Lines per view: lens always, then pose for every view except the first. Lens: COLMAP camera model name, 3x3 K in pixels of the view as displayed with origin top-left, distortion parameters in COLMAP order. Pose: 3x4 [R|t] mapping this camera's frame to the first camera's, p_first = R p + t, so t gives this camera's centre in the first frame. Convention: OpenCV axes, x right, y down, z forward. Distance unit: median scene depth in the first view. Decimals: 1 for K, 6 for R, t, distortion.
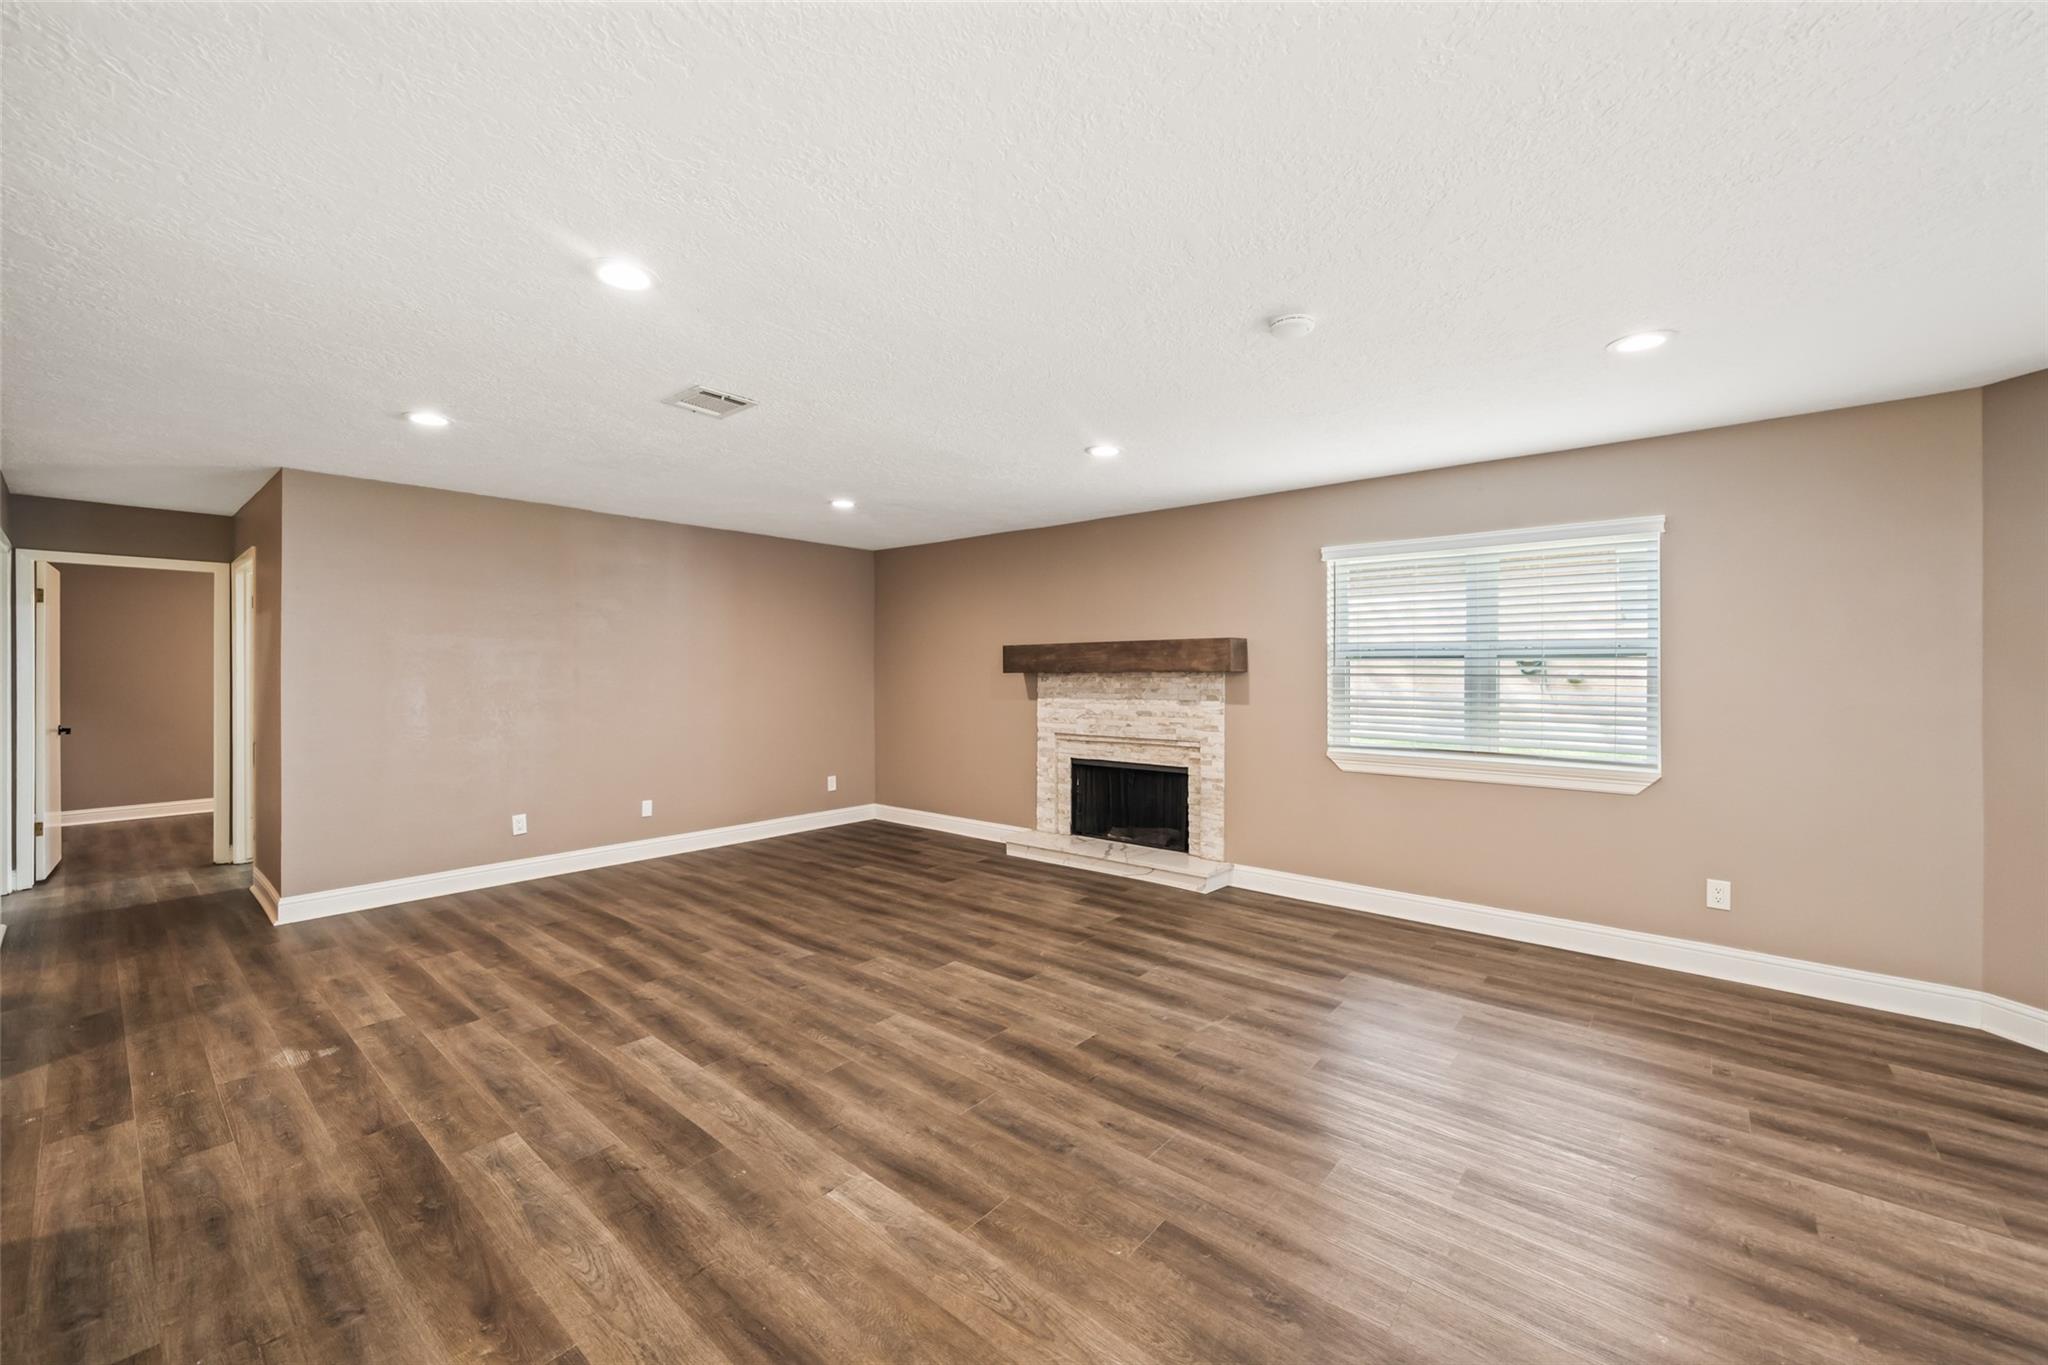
lens RADIAL K [[803.6, 0, 1028.6], [0, 803.6, 671.0], [0, 0, 1]] dist [-0.006423, 0.000857]
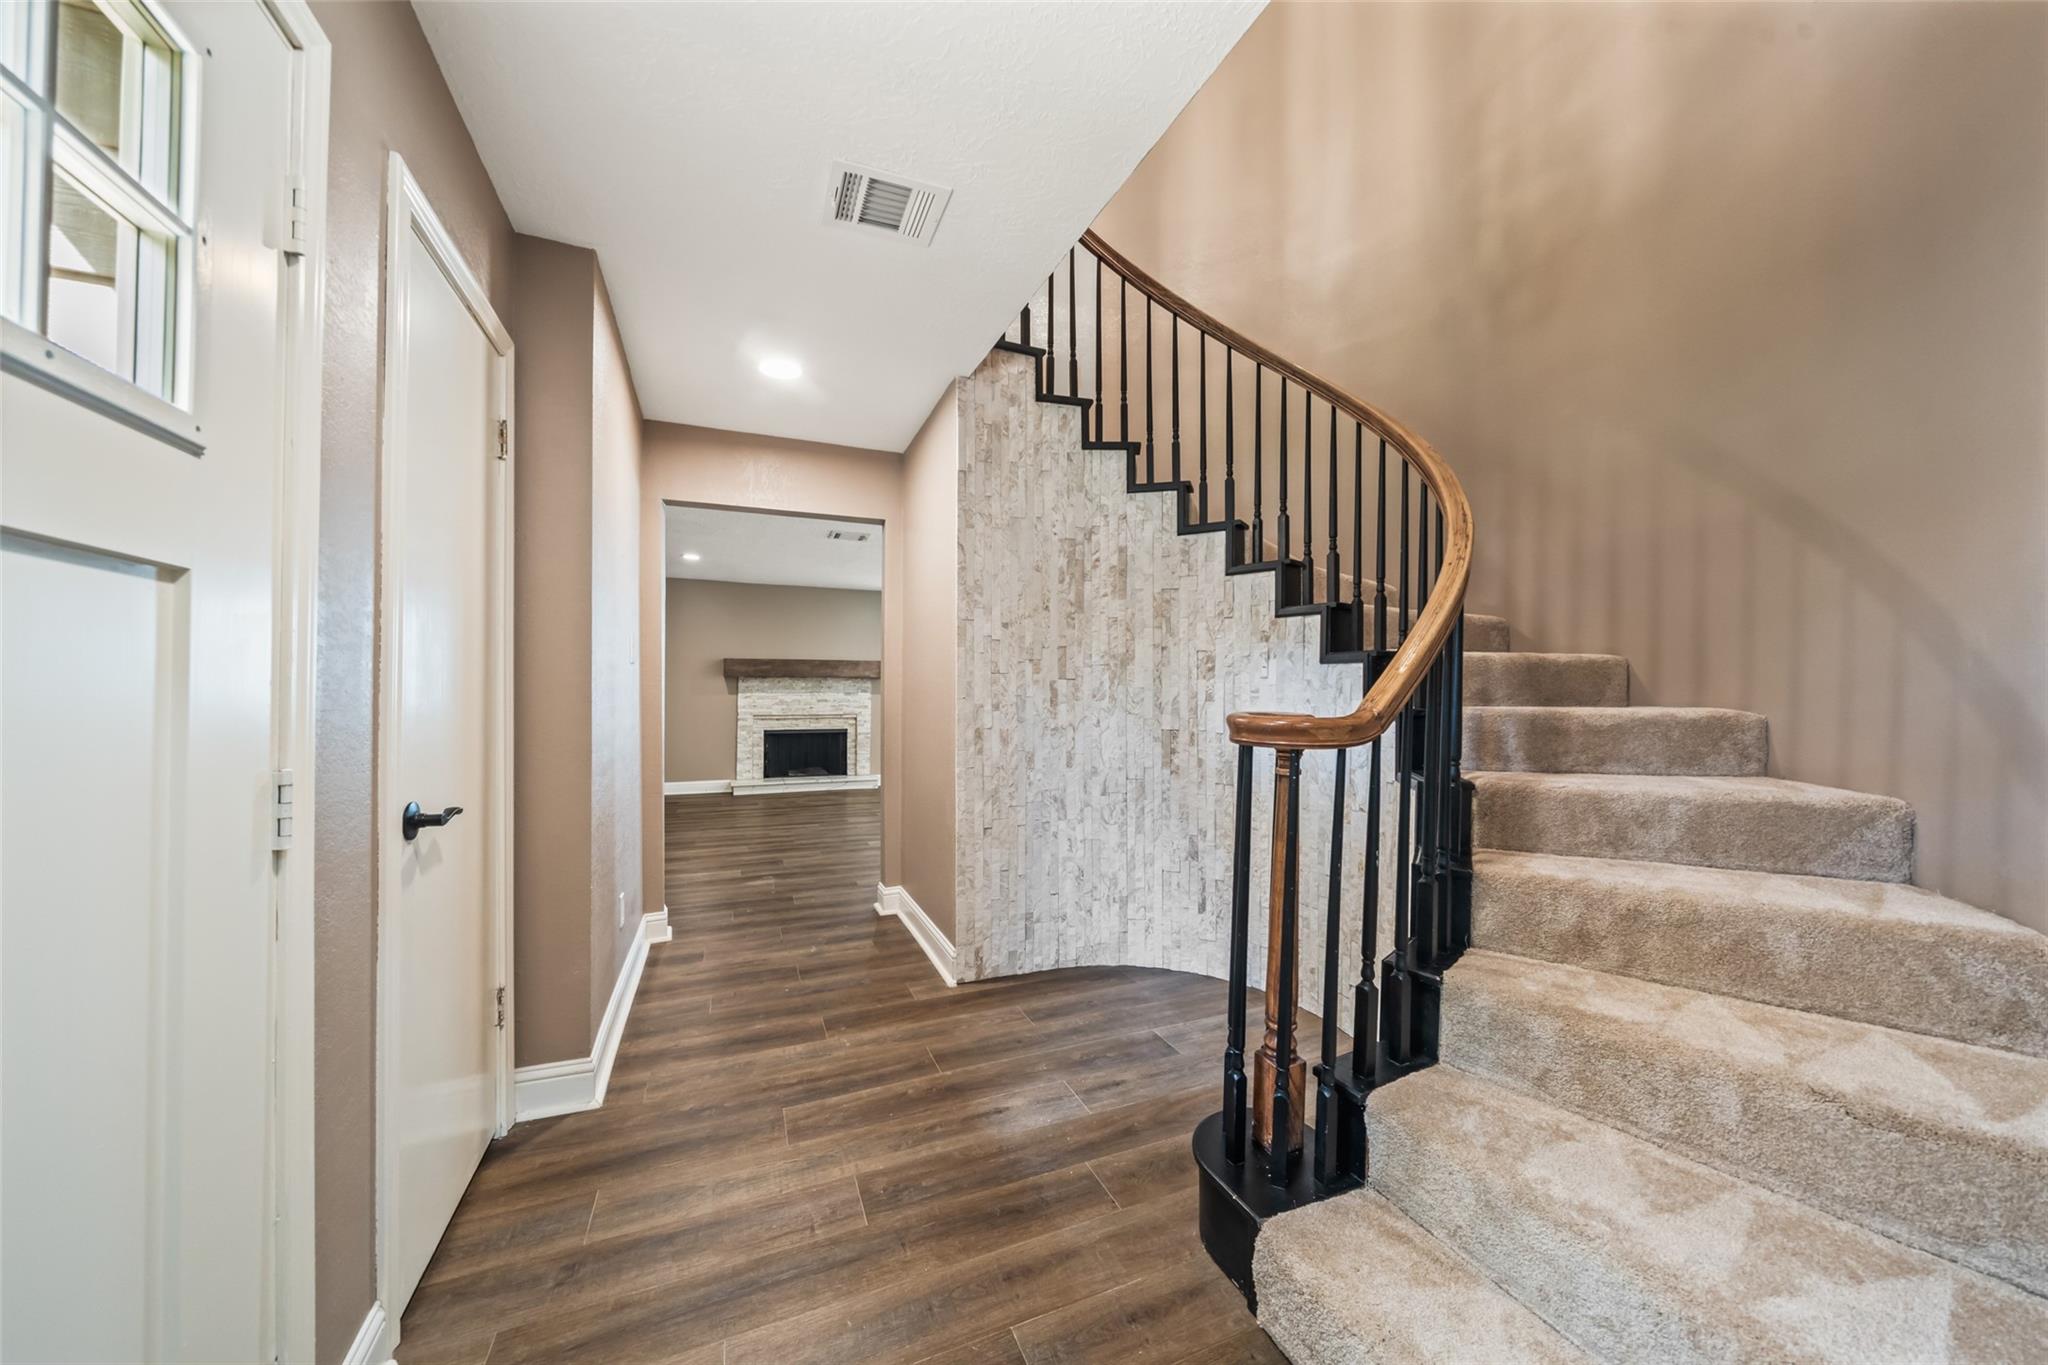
lens RADIAL K [[712.4, 0, 1035.4], [0, 712.4, 690.2], [0, 0, 1]] dist [-0.008712, -0.000255]
pose [[0.450242, 0.001710, 0.892905, -1.301448], [-0.004927, 0.999988, 0.000569, 0.032741], [-0.892893, -0.004655, 0.450245, -0.162688]]
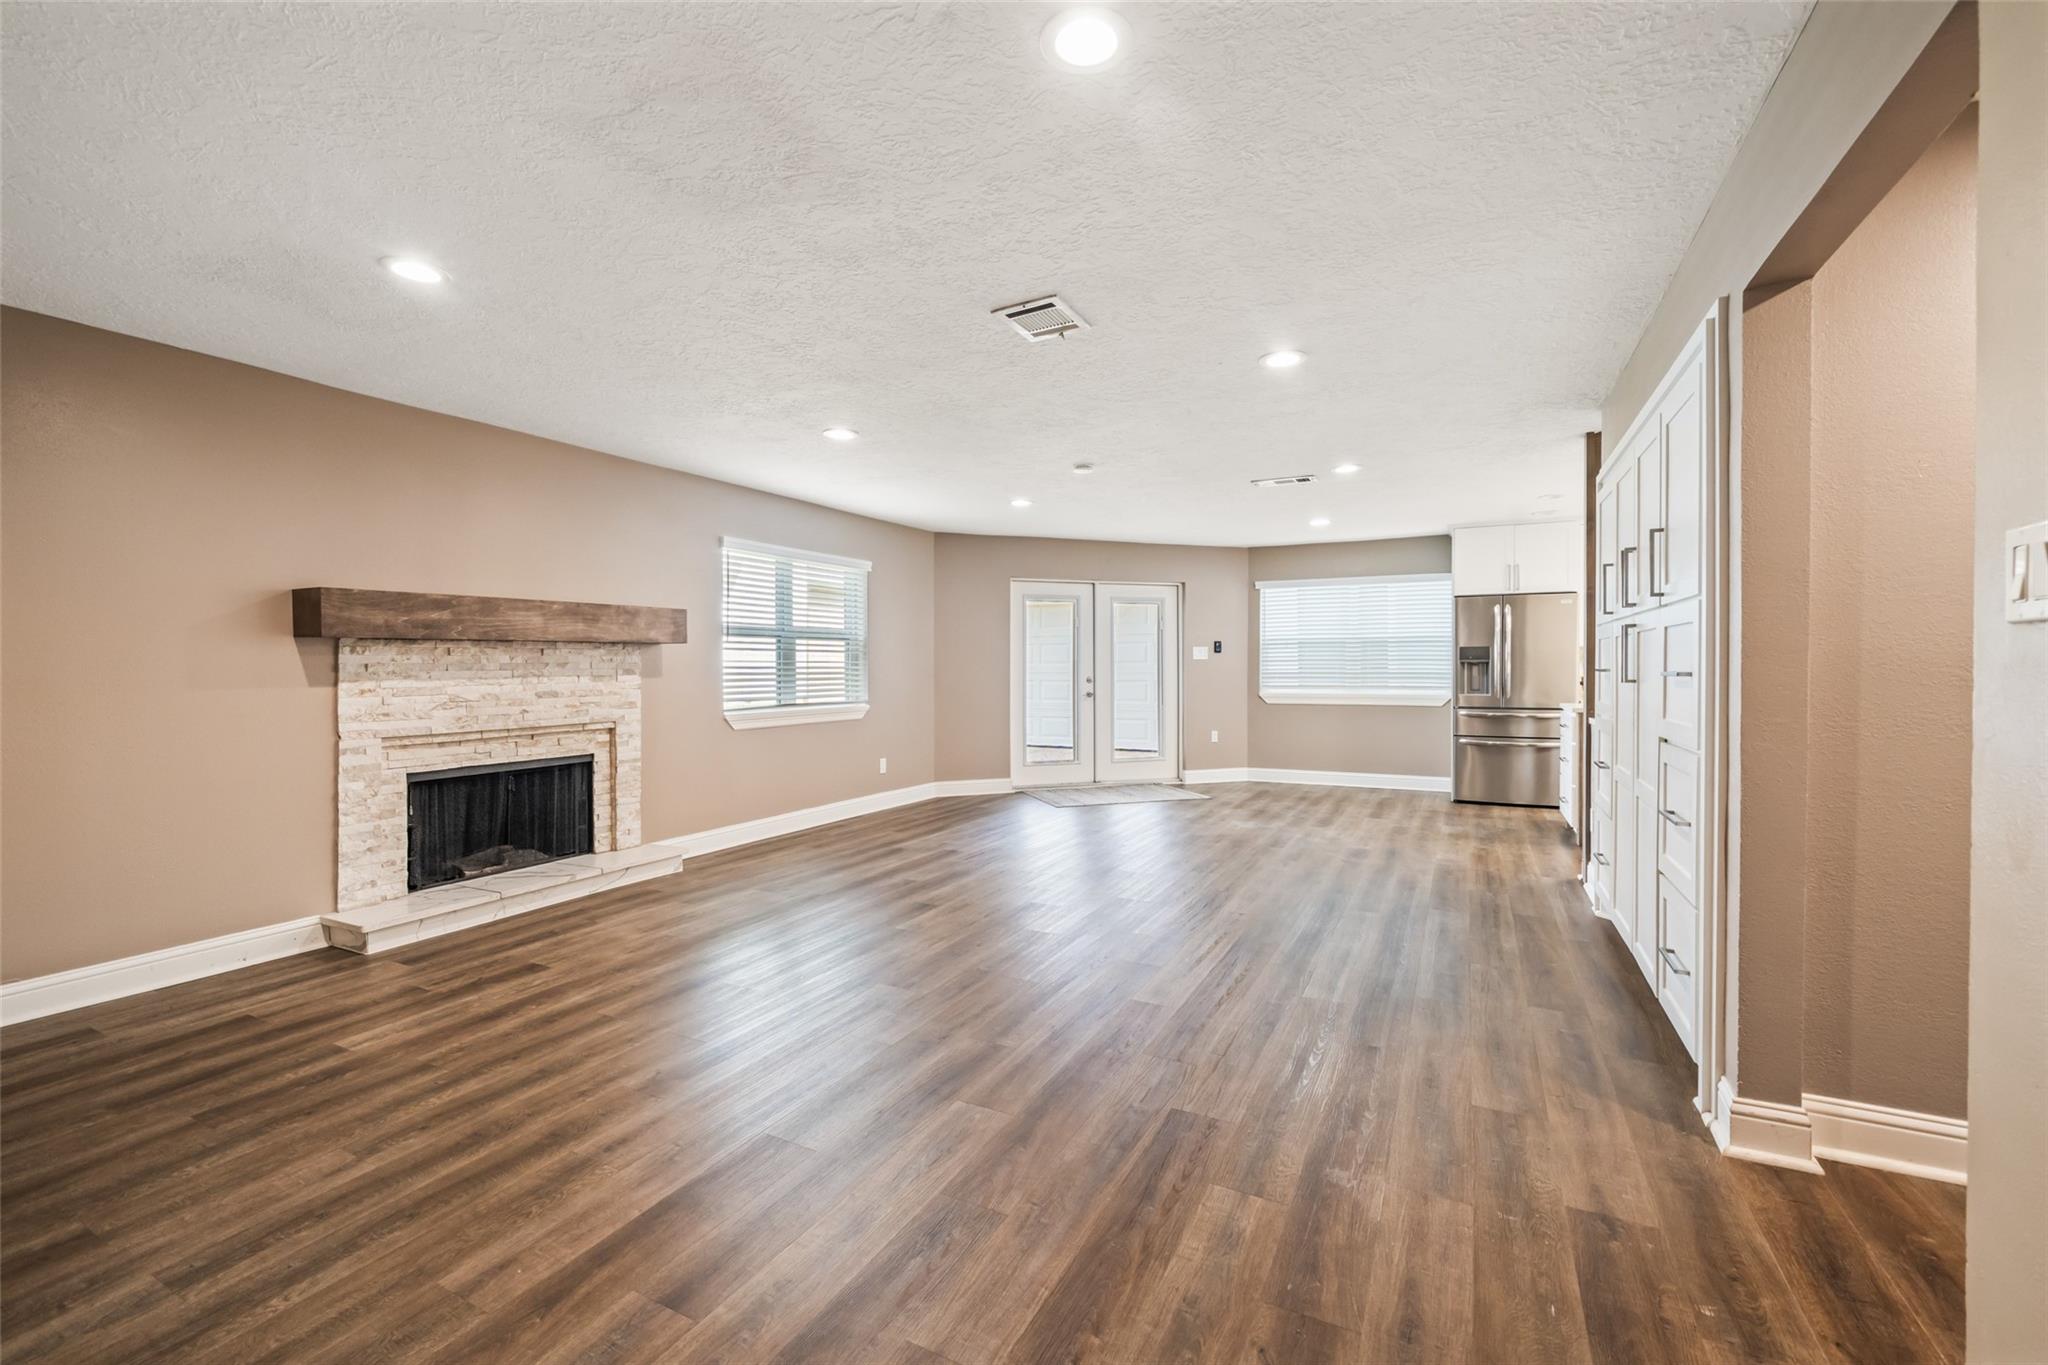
lens RADIAL K [[849.3, 0, 1034.6], [0, 849.3, 670.4], [0, 0, 1]] dist [0.003641, -0.000307]
pose [[-0.228989, -0.005222, 0.973415, -0.962604], [0.005796, 0.999961, 0.006728, 0.032707], [-0.973412, 0.007183, -0.228949, 0.897832]]
